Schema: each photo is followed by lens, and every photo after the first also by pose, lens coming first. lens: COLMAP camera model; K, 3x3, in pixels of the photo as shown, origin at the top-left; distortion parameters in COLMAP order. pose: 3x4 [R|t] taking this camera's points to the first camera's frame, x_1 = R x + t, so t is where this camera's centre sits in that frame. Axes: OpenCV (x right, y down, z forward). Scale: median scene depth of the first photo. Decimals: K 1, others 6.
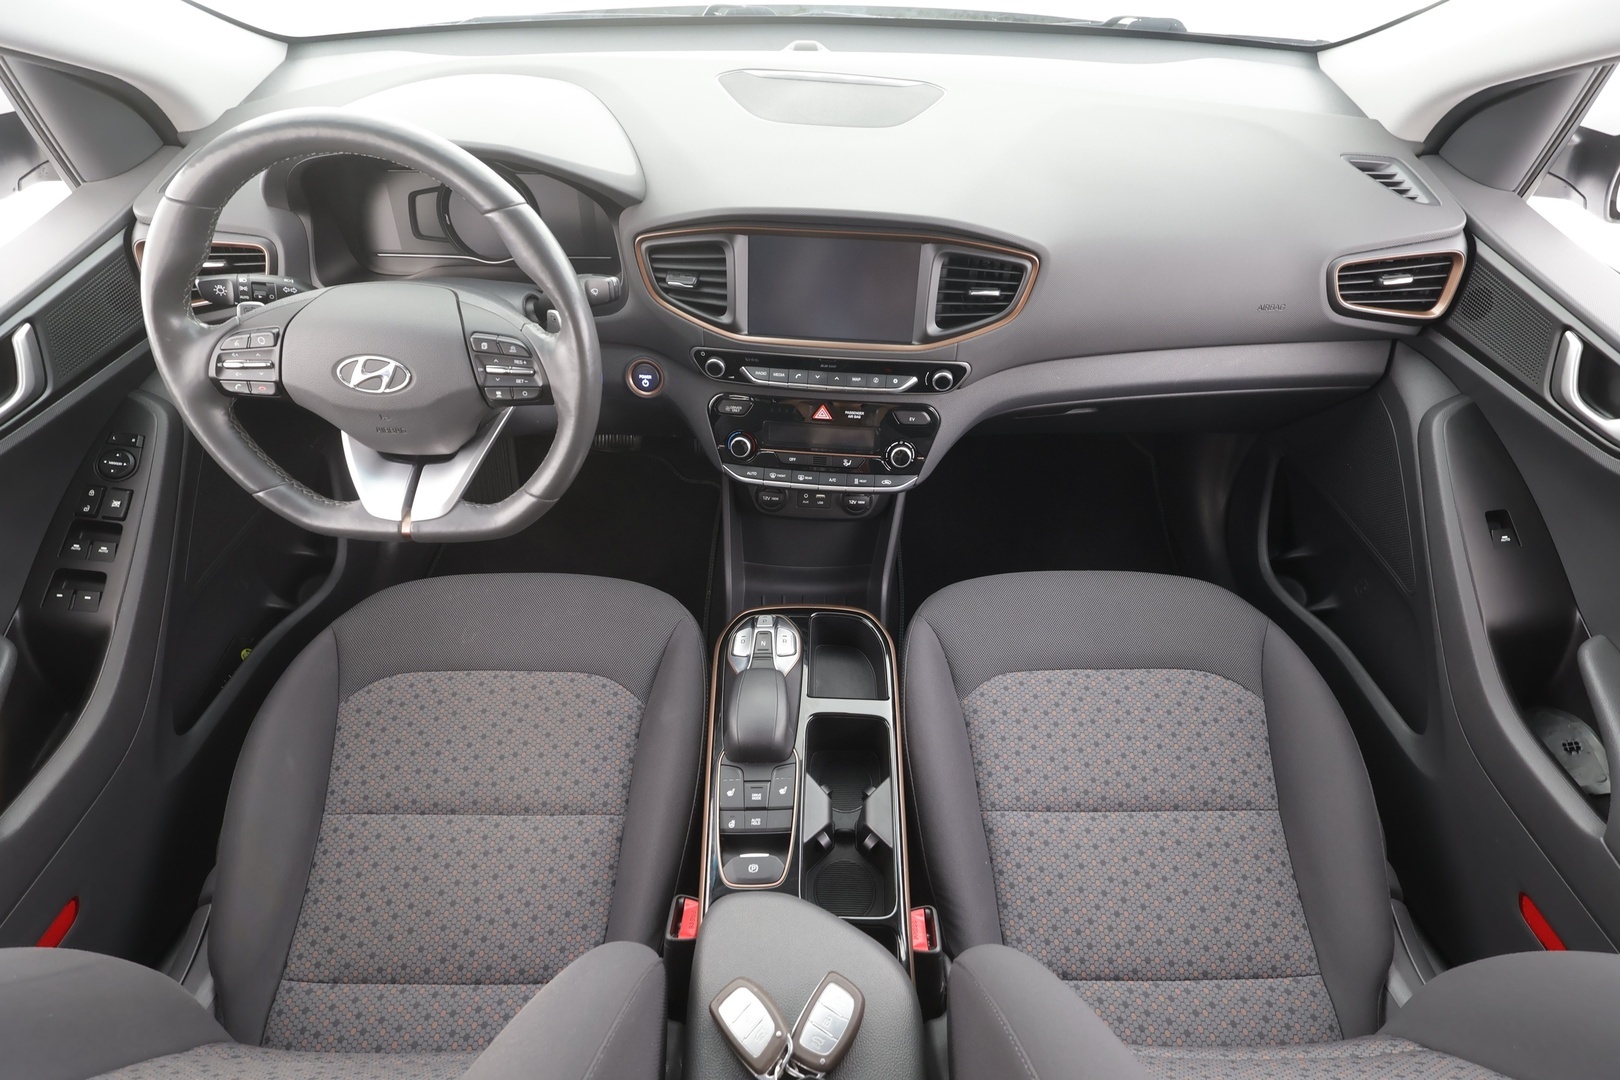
lens RADIAL K [[763.4, 0, 808.8], [0, 763.4, 543.9], [0, 0, 1]] dist [0.002760, 0.000737]
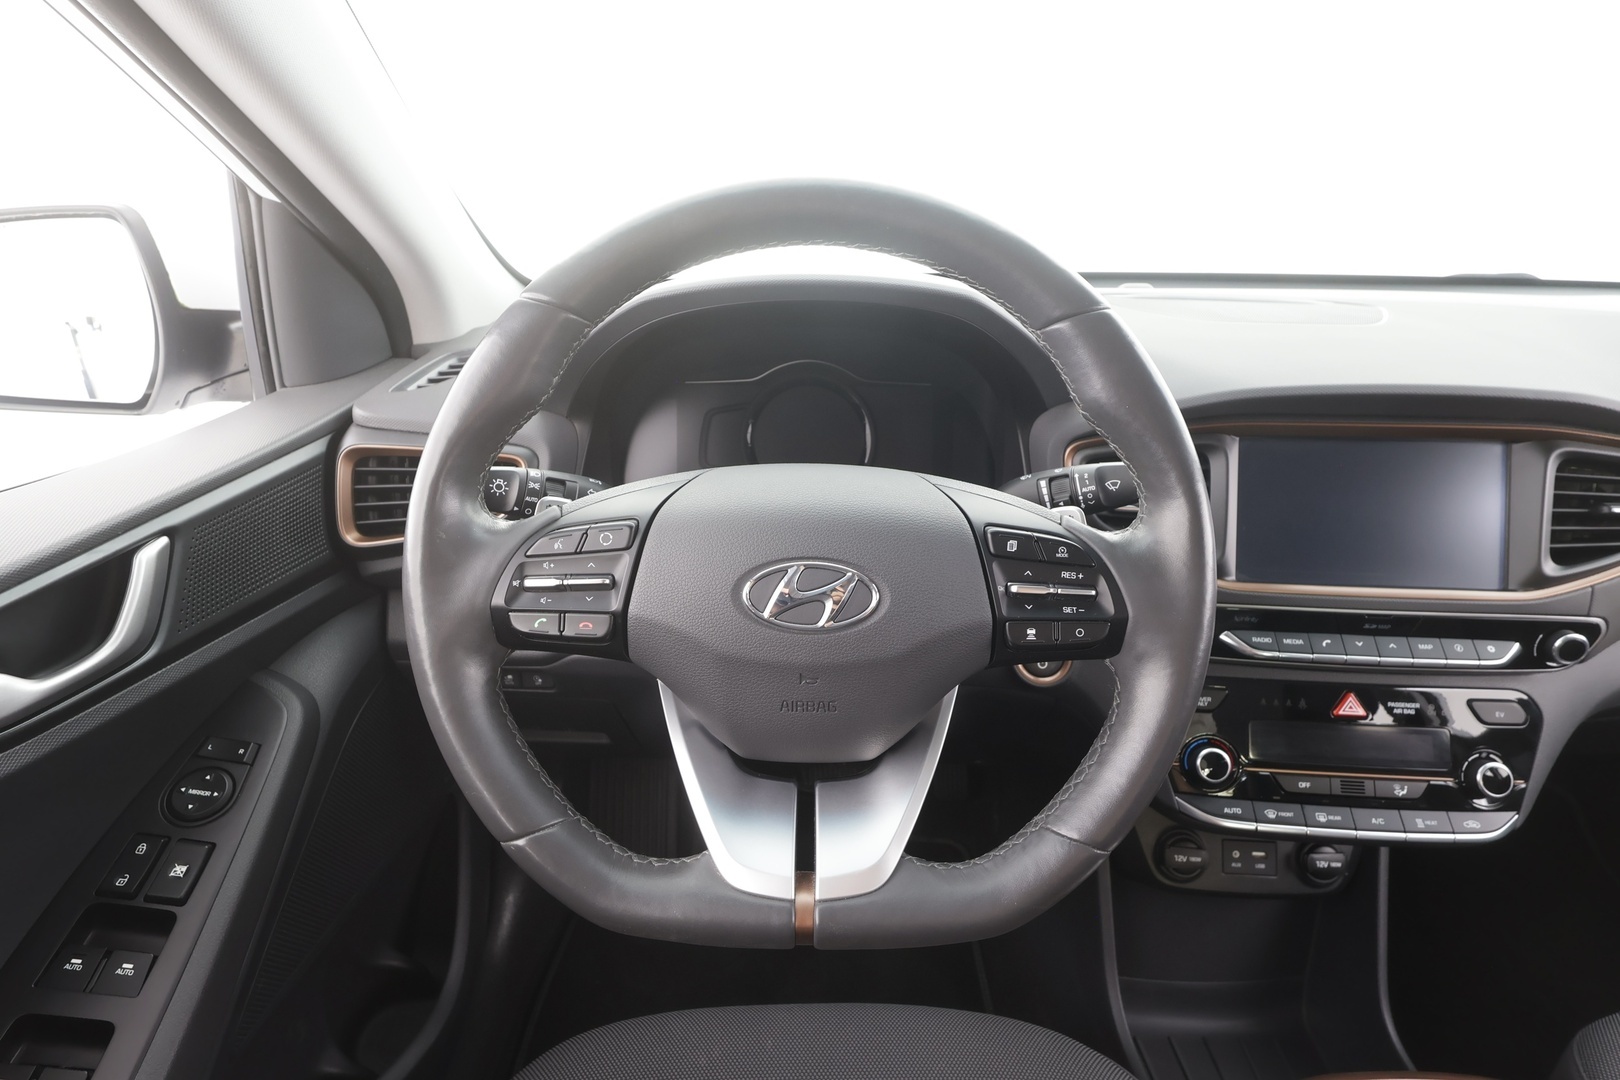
lens RADIAL K [[800.9, 0, 809.0], [0, 800.9, 537.8], [0, 0, 1]] dist [0.000920, 0.000158]
pose [[0.999973, -0.005262, 0.005066, -0.455659], [0.006961, 0.896643, -0.442699, -0.009695], [-0.002213, 0.442722, 0.896656, 0.386197]]
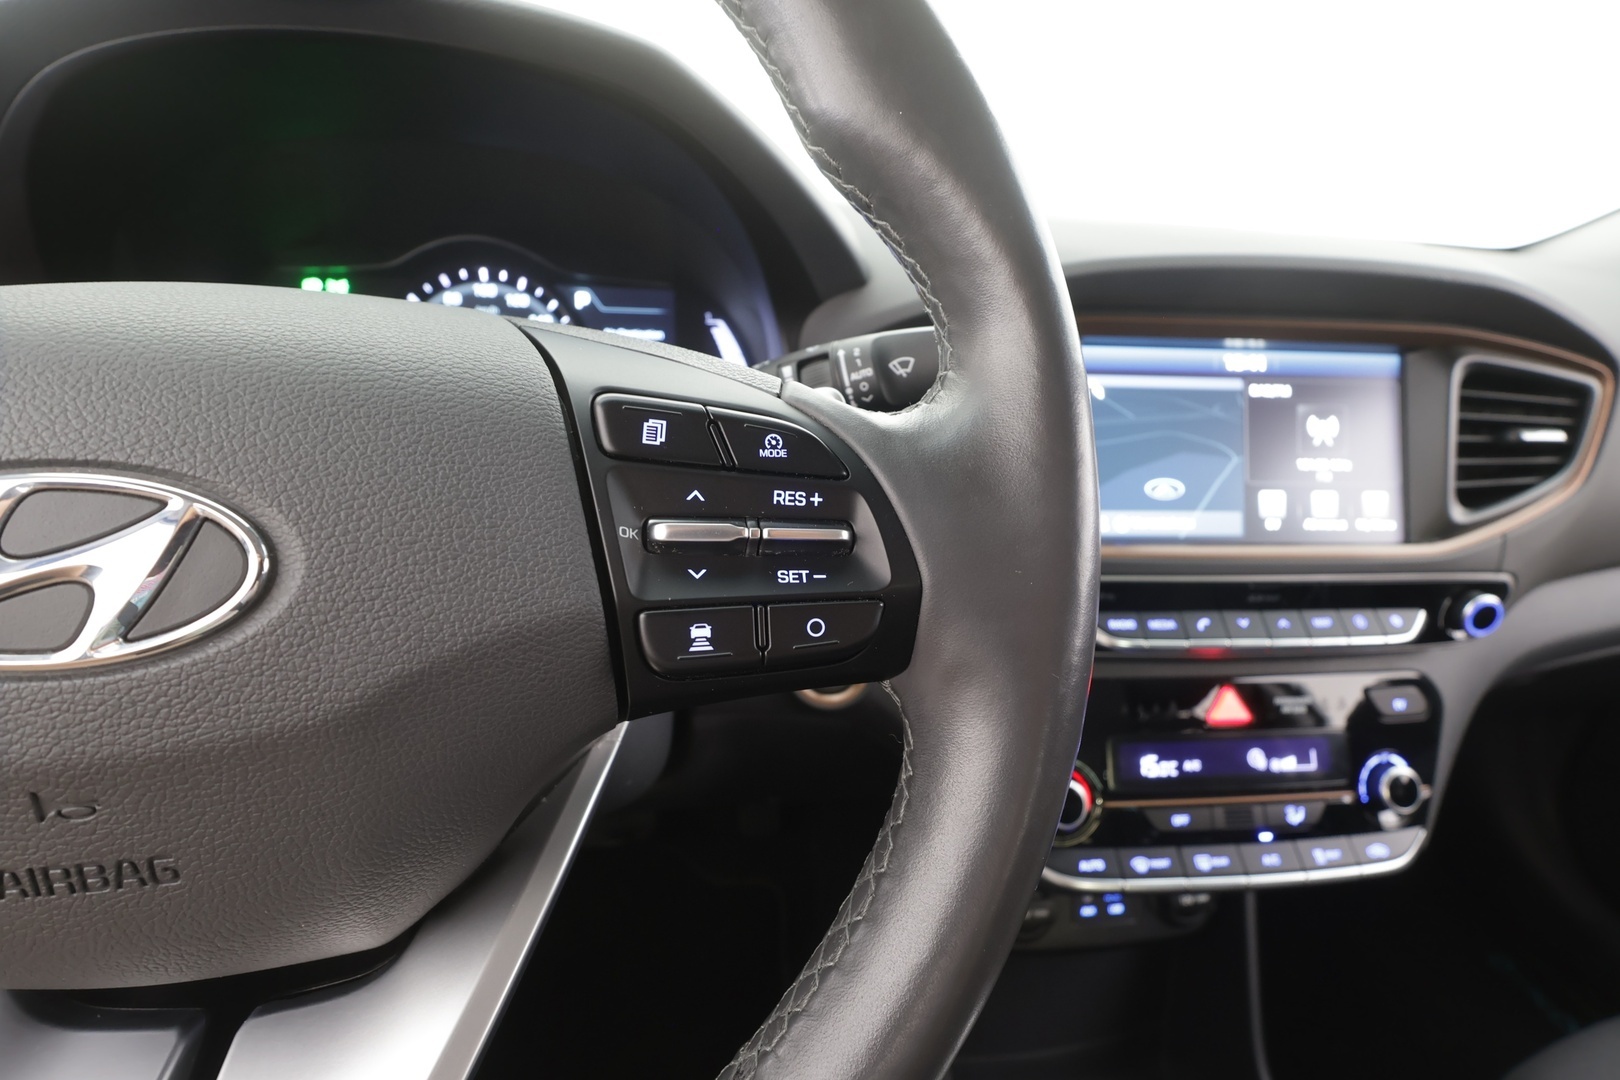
lens RADIAL K [[747.2, 0, 812.4], [0, 747.2, 552.1], [0, 0, 1]] dist [0.001684, 0.000345]
pose [[0.980693, -0.042091, 0.190968, -0.336380], [0.122303, 0.894014, -0.431023, -0.098400], [-0.152586, 0.446057, 0.881902, 0.644607]]
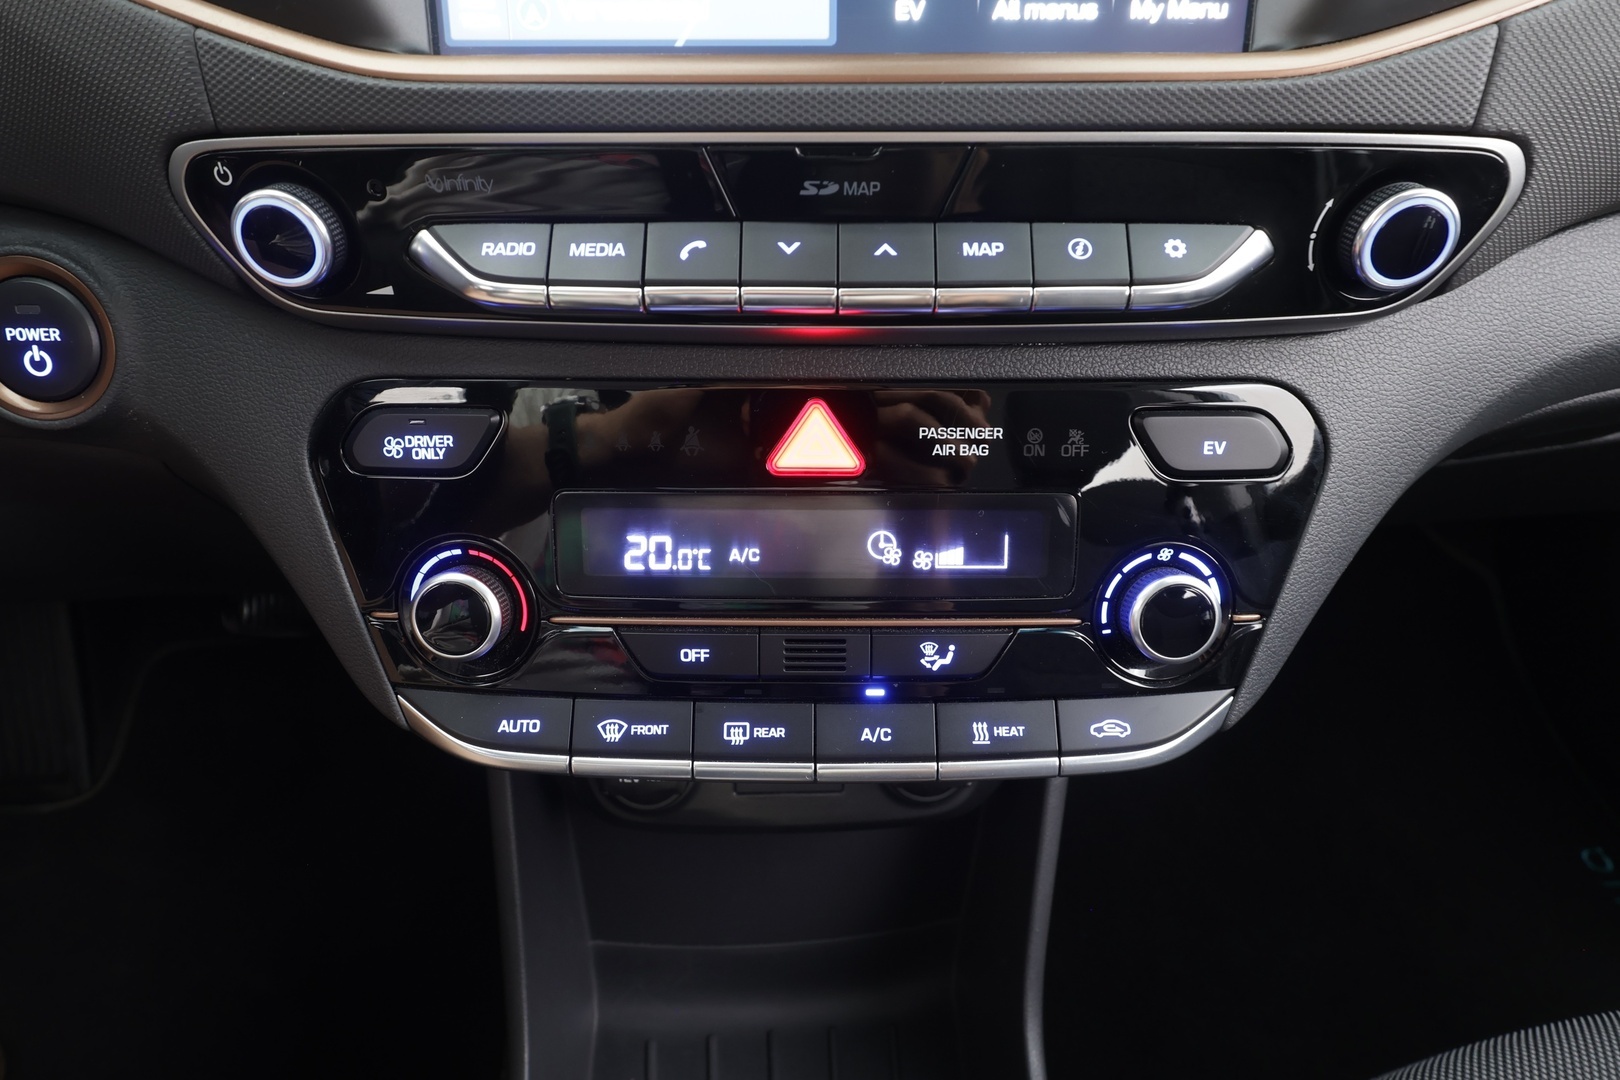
lens RADIAL K [[915.6, 0, 810.0], [0, 915.6, 540.0], [0, 0, 1]] dist [0.005848, 0.001564]
pose [[0.996453, -0.053857, 0.064656, -0.003389], [0.065164, 0.980012, -0.187963, -0.100360], [-0.053240, 0.191510, 0.980046, 0.801027]]
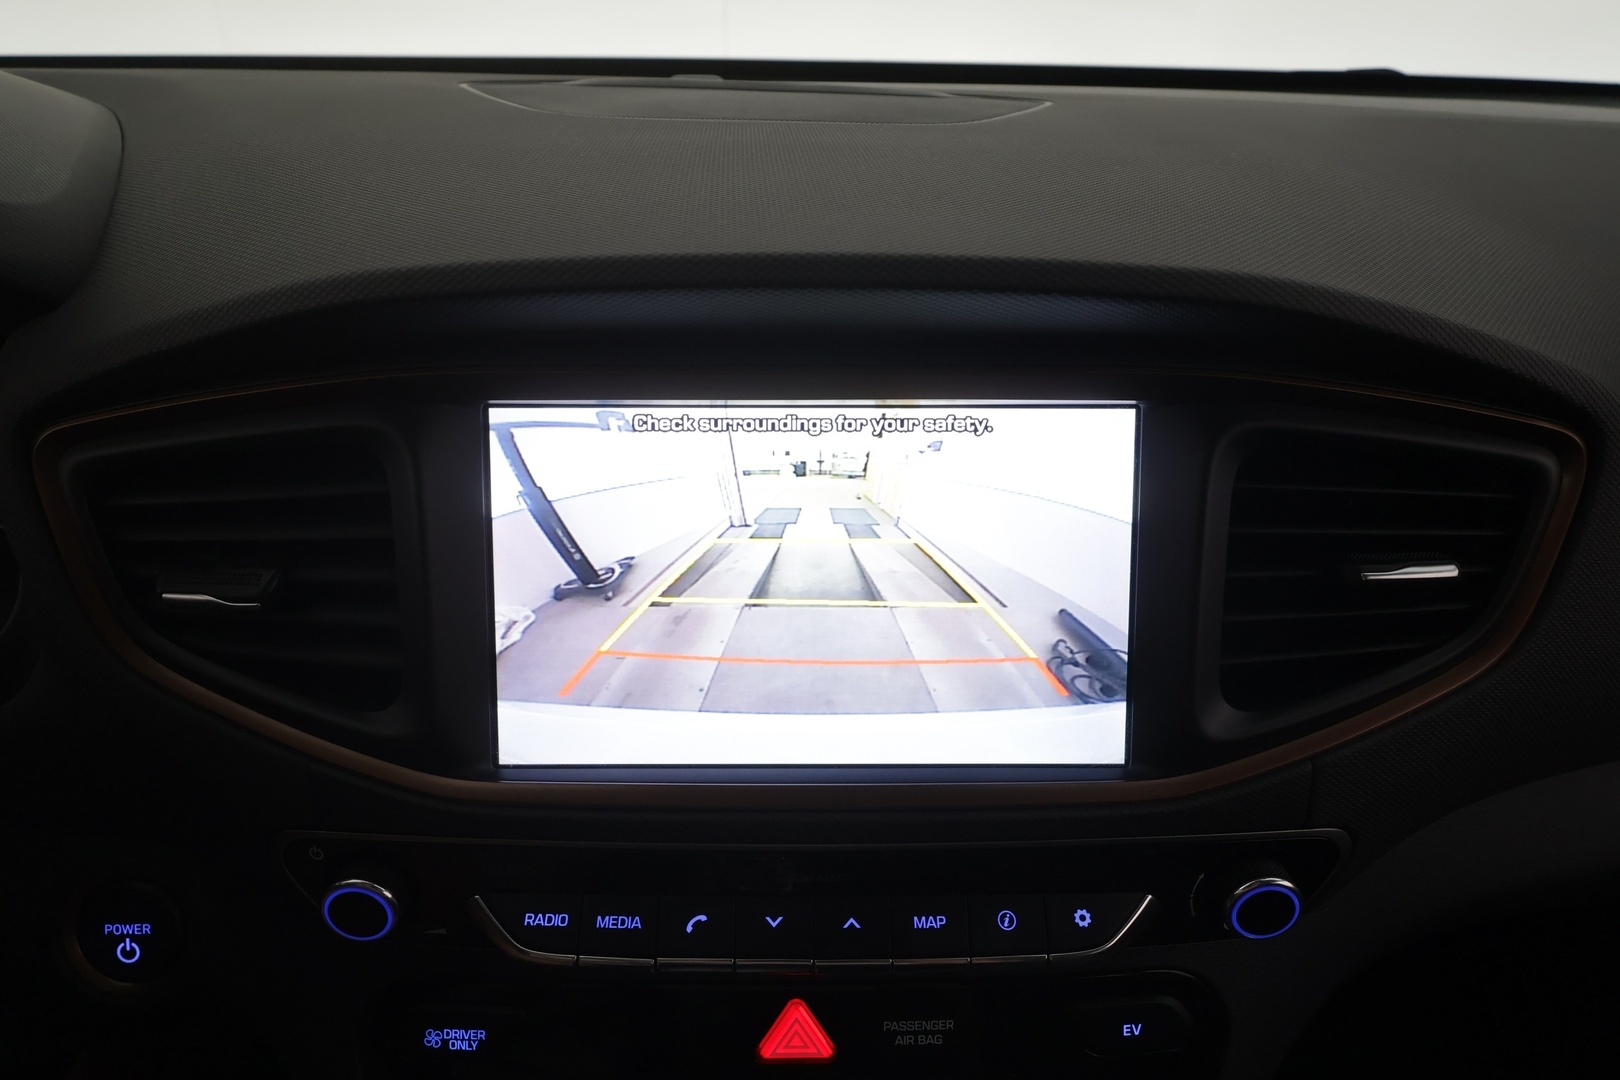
lens RADIAL K [[915.6, 0, 810.0], [0, 915.6, 540.0], [0, 0, 1]] dist [0.005848, 0.001564]
pose [[0.994373, -0.044868, 0.095960, -0.000556], [0.075831, 0.934025, -0.349066, -0.236885], [-0.073967, 0.354379, 0.932172, 0.694748]]
